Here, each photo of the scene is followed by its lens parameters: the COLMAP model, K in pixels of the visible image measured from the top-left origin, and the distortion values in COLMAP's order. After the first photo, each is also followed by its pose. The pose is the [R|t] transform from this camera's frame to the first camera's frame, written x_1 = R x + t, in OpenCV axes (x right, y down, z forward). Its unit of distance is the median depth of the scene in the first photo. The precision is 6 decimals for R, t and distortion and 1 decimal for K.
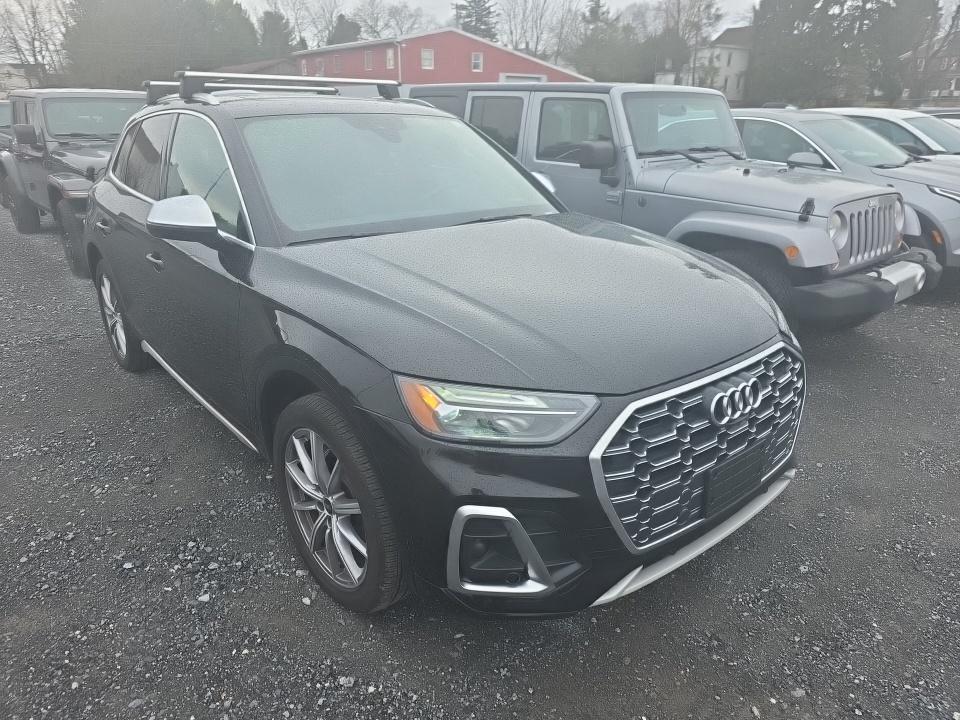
lens RADIAL K [[647.7, 0, 472.3], [0, 647.7, 363.5], [0, 0, 1]] dist [0.035469, -0.027286]
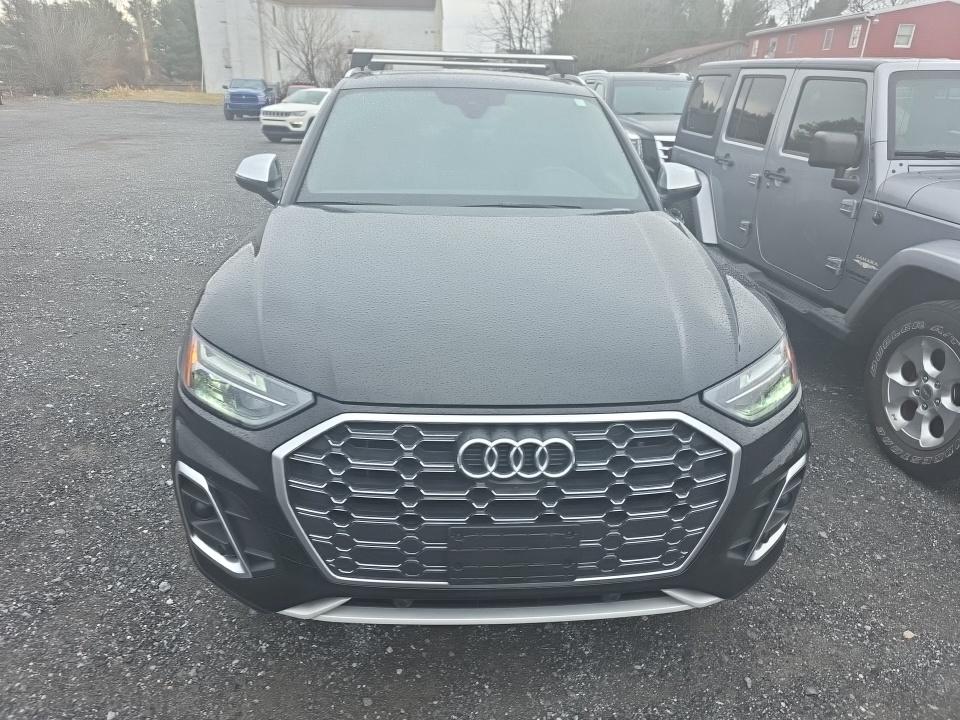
lens RADIAL K [[647.7, 0, 477.3], [0, 647.7, 354.5], [0, 0, 1]] dist [0.035469, -0.027286]
pose [[0.818156, 0.236163, -0.524259, 0.312780], [-0.230089, 0.970047, 0.077901, -0.047658], [0.526953, 0.056892, 0.847988, 0.127802]]
